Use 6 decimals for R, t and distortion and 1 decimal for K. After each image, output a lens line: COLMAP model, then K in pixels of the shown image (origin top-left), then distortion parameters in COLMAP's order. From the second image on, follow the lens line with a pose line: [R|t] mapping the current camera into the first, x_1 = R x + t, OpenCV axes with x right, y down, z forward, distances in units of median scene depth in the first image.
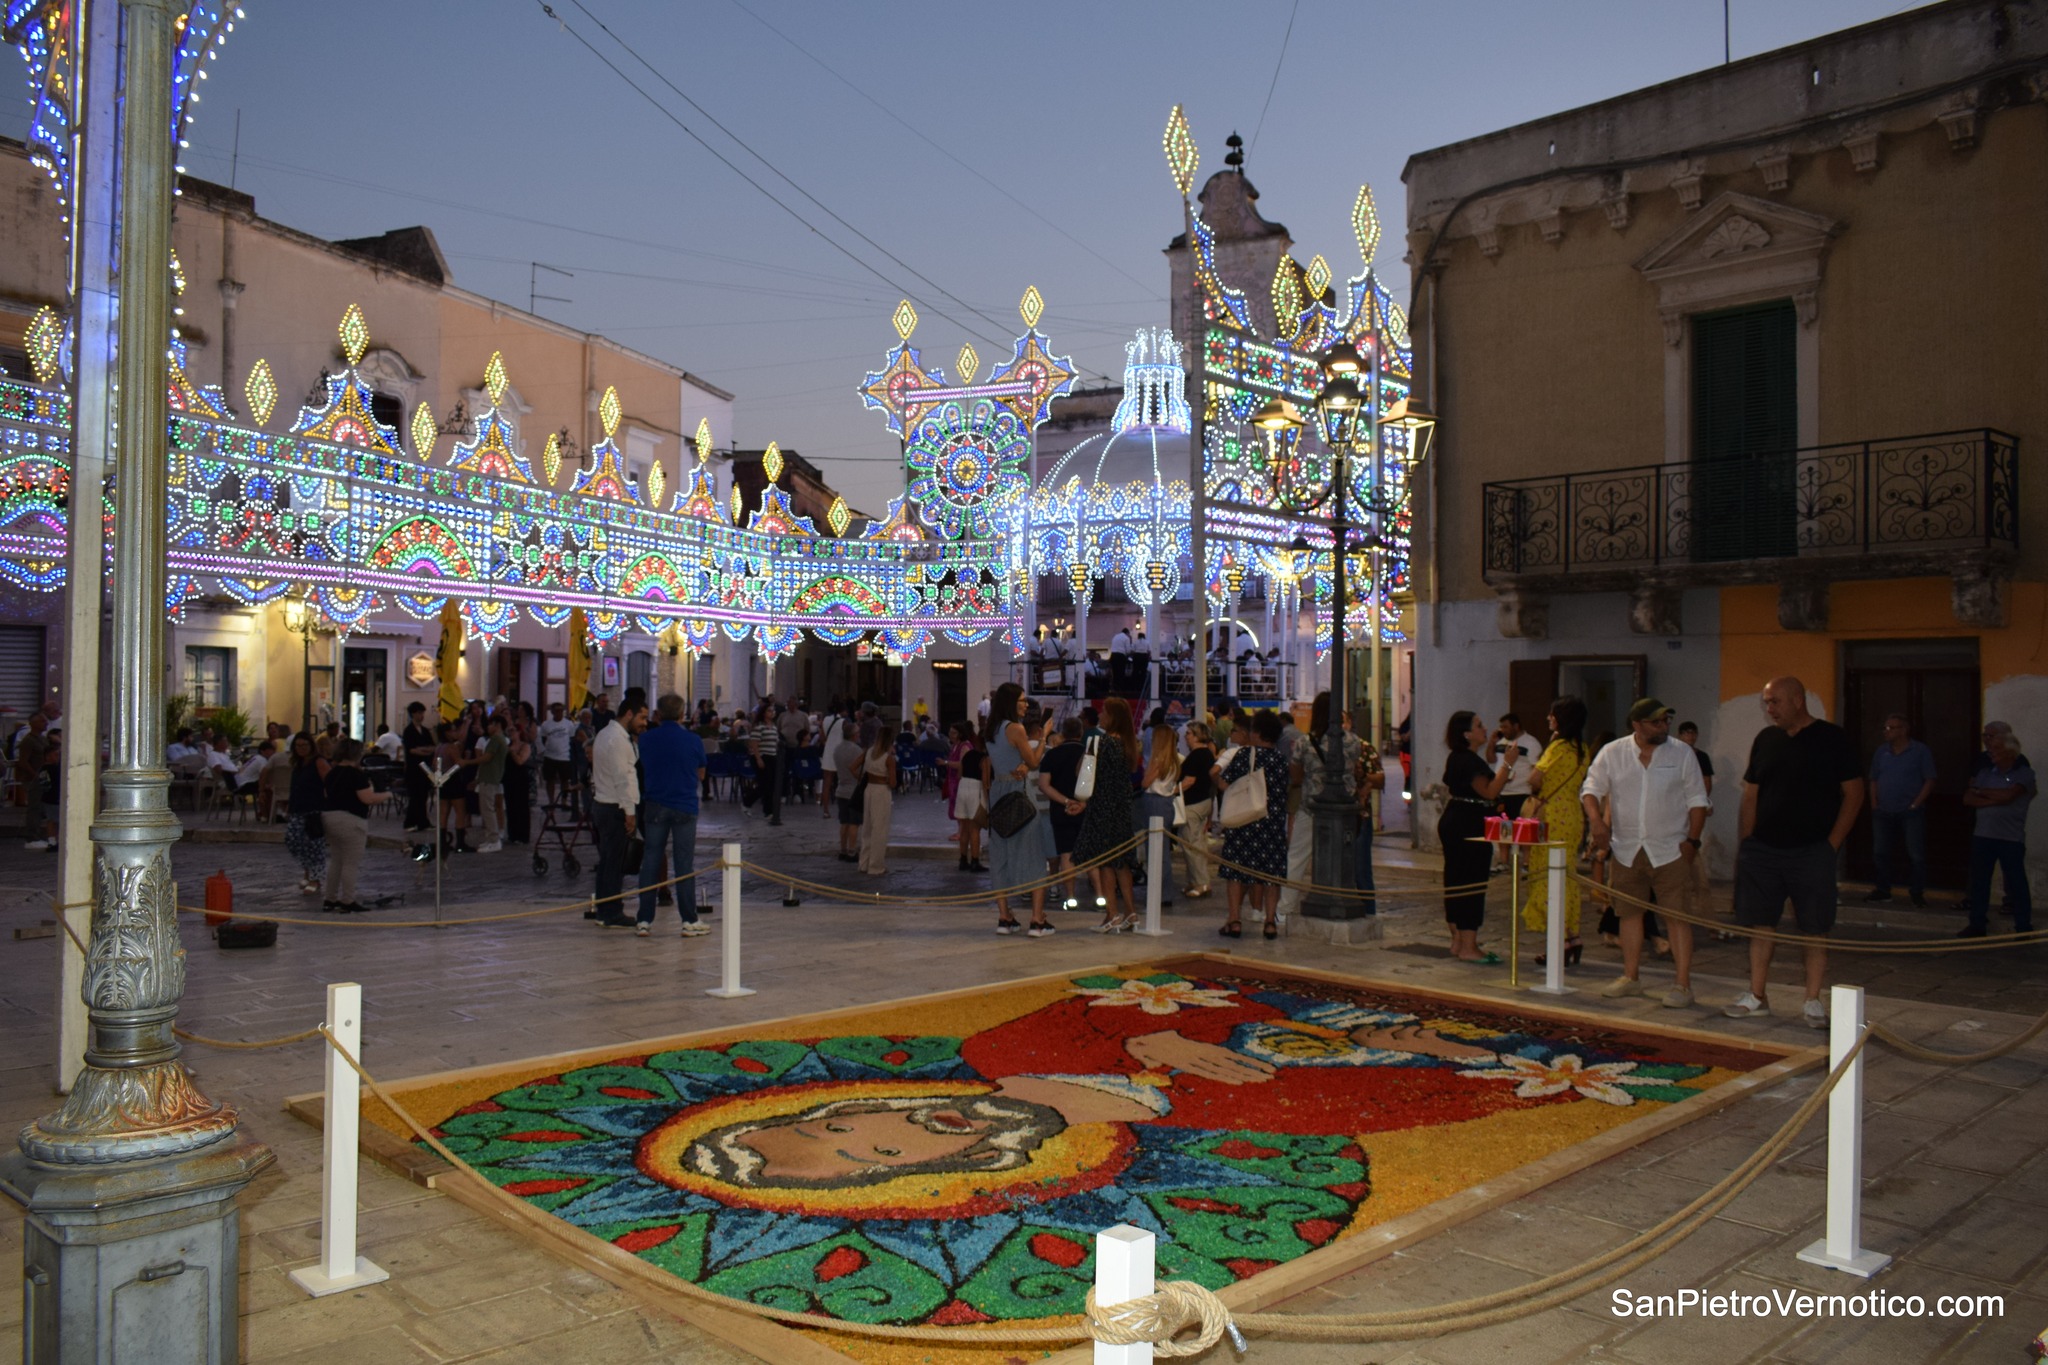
lens RADIAL K [[1573.2, 0, 1024.0], [0, 1573.2, 682.5], [0, 0, 1]] dist [-0.021150, 0.010248]
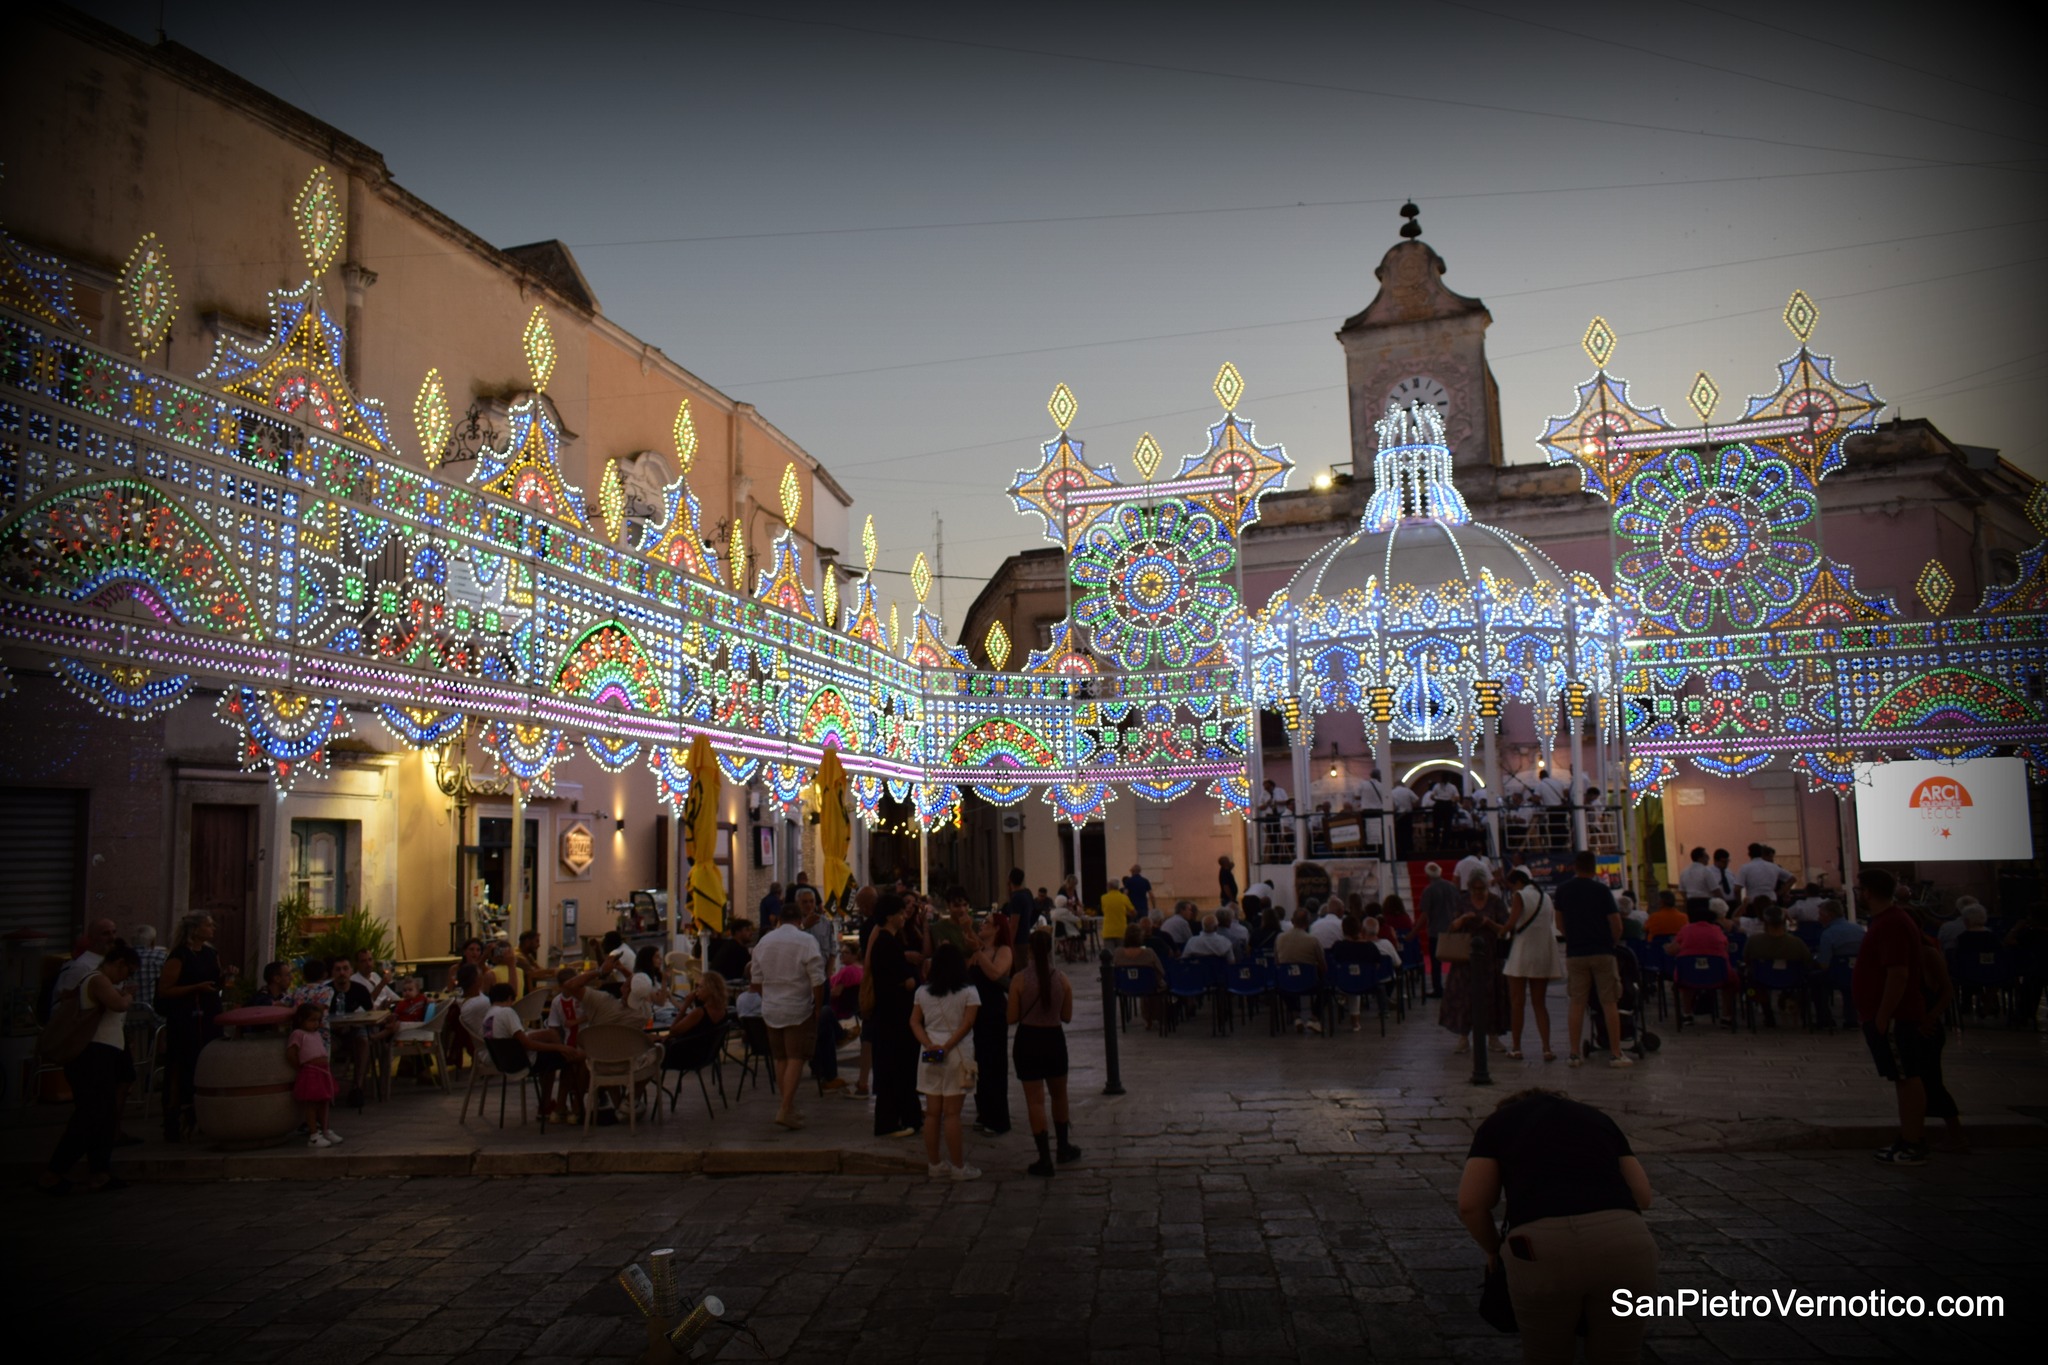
lens RADIAL K [[1573.2, 0, 1024.0], [0, 1573.2, 682.5], [0, 0, 1]] dist [-0.021150, 0.010248]
pose [[0.994354, -0.022572, 0.103687, -0.260714], [0.033711, 0.993691, -0.106963, -0.000580], [-0.100618, 0.109855, 0.988842, 0.290789]]
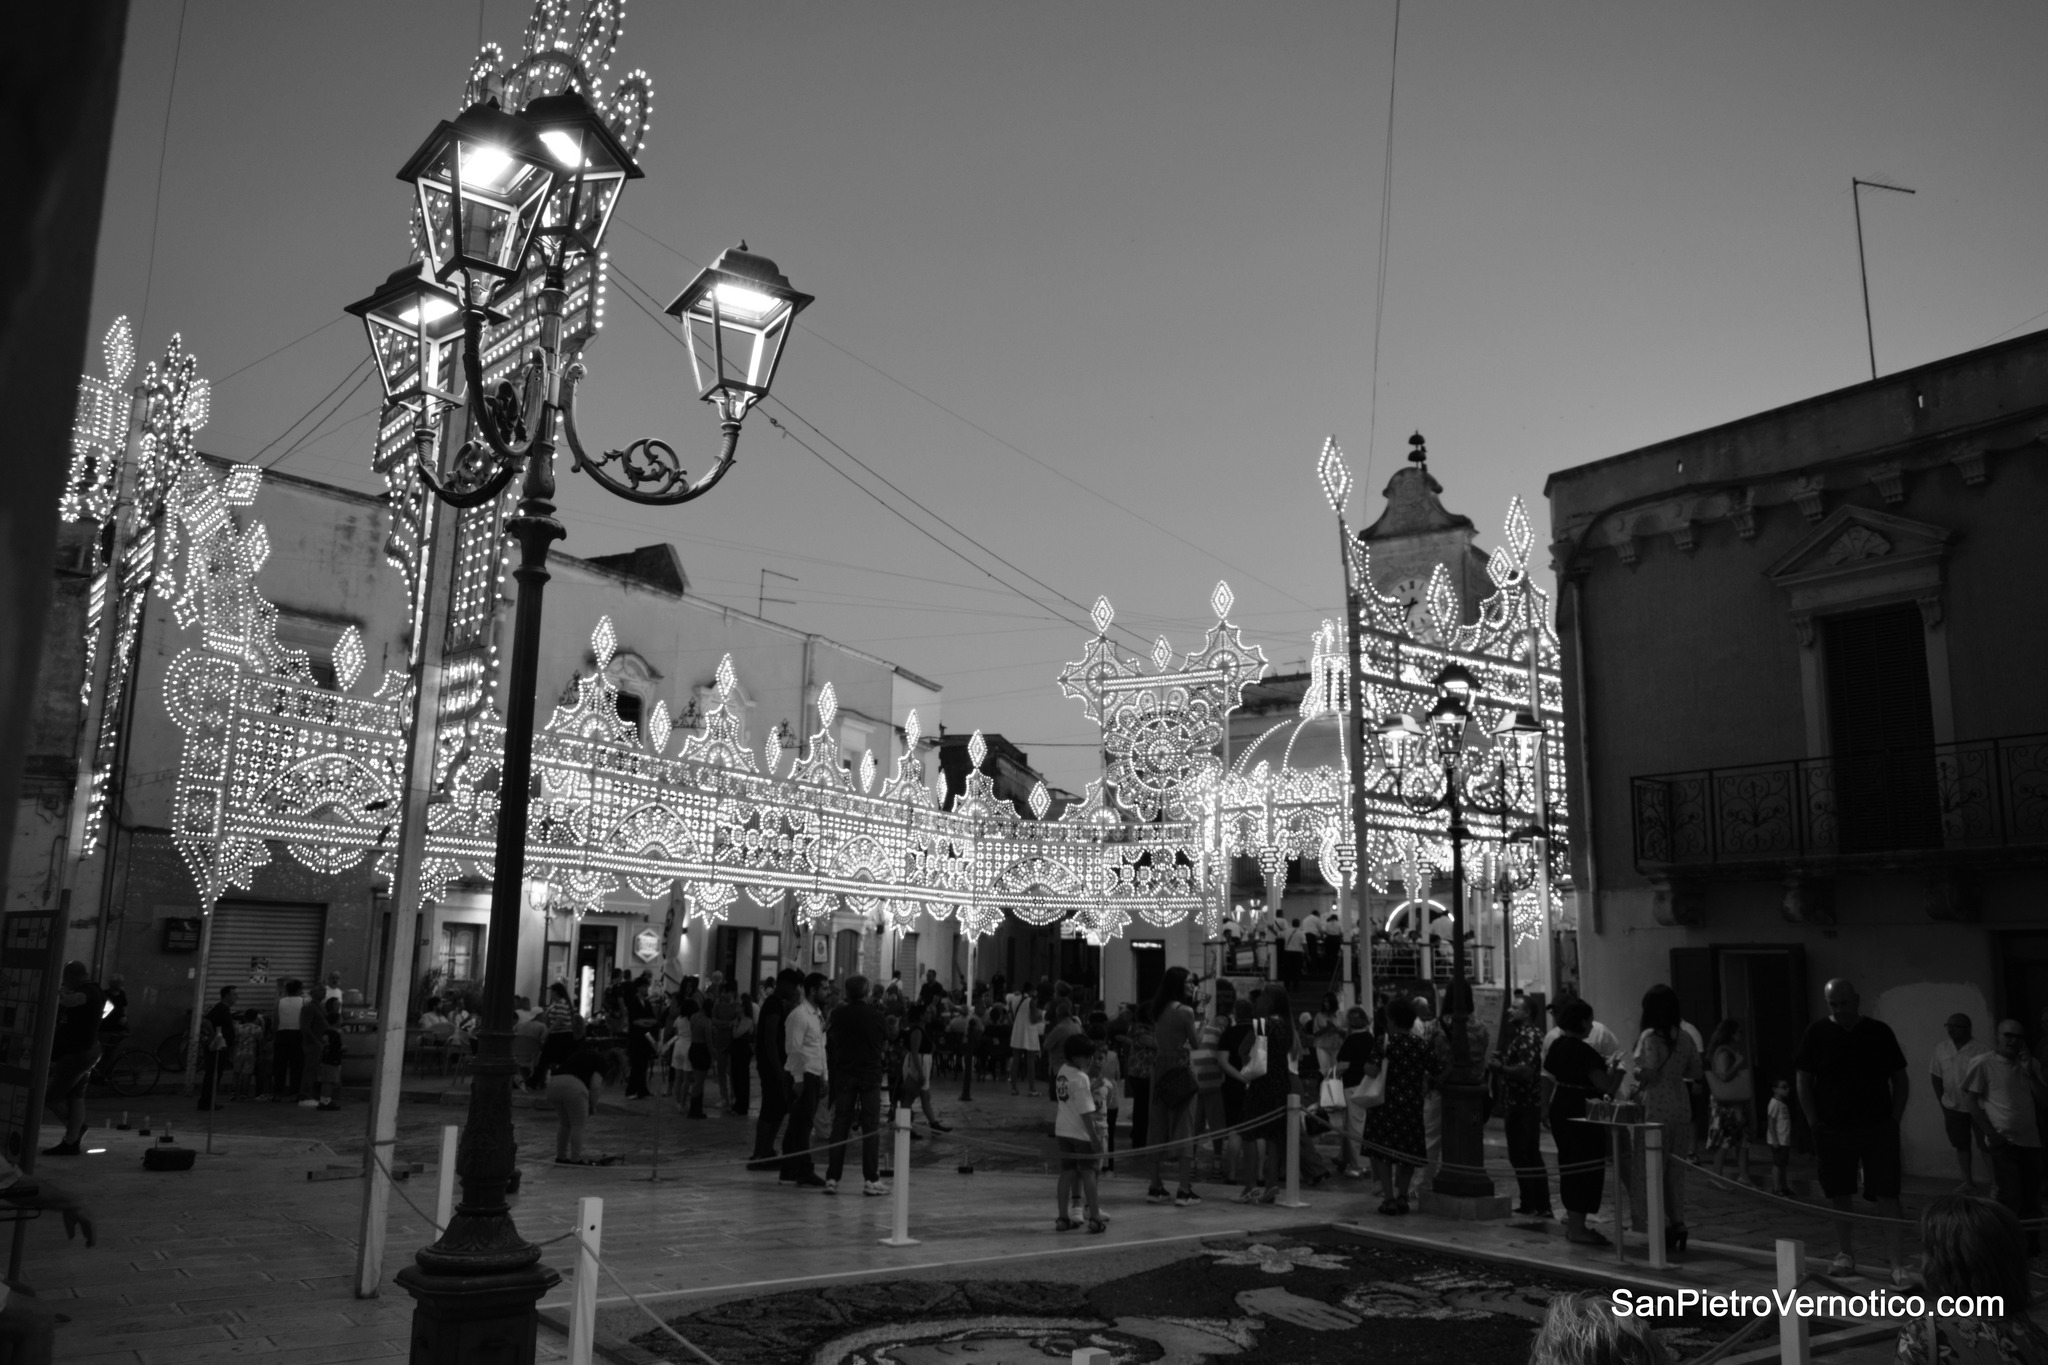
lens RADIAL K [[1573.2, 0, 1024.0], [0, 1573.2, 682.5], [0, 0, 1]] dist [-0.021150, 0.010248]
pose [[0.991129, -0.013526, -0.132217, 0.015861], [-0.009689, 0.984807, -0.173380, -0.001762], [0.132553, 0.173123, 0.975940, -0.045812]]
